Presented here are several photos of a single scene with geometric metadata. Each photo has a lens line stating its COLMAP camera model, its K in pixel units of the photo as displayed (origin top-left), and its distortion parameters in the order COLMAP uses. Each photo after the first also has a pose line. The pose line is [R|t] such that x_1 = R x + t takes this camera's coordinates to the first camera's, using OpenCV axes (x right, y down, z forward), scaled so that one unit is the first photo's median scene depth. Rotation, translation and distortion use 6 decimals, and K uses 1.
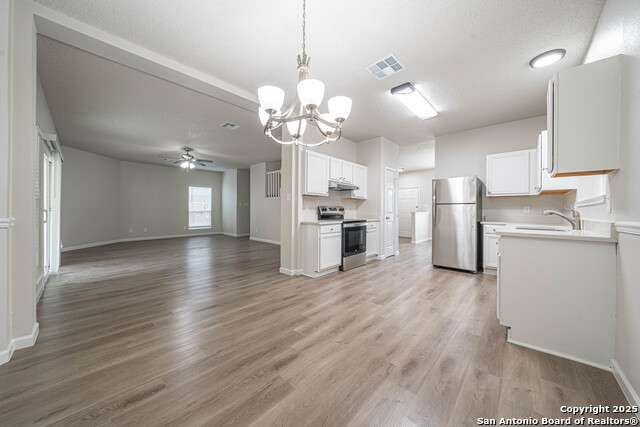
lens RADIAL K [[222.7, 0, 316.8], [0, 222.7, 217.9], [0, 0, 1]] dist [0.000539, -0.000040]
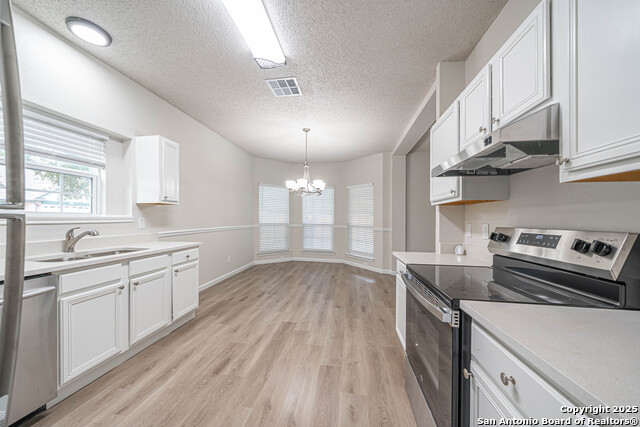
lens RADIAL K [[222.7, 0, 316.8], [0, 222.7, 217.9], [0, 0, 1]] dist [0.000539, -0.000040]
pose [[-0.818605, -0.020832, -0.573979, 0.799835], [-0.037613, 0.999141, 0.017381, -0.112583], [0.573124, 0.035817, -0.818685, 1.987886]]
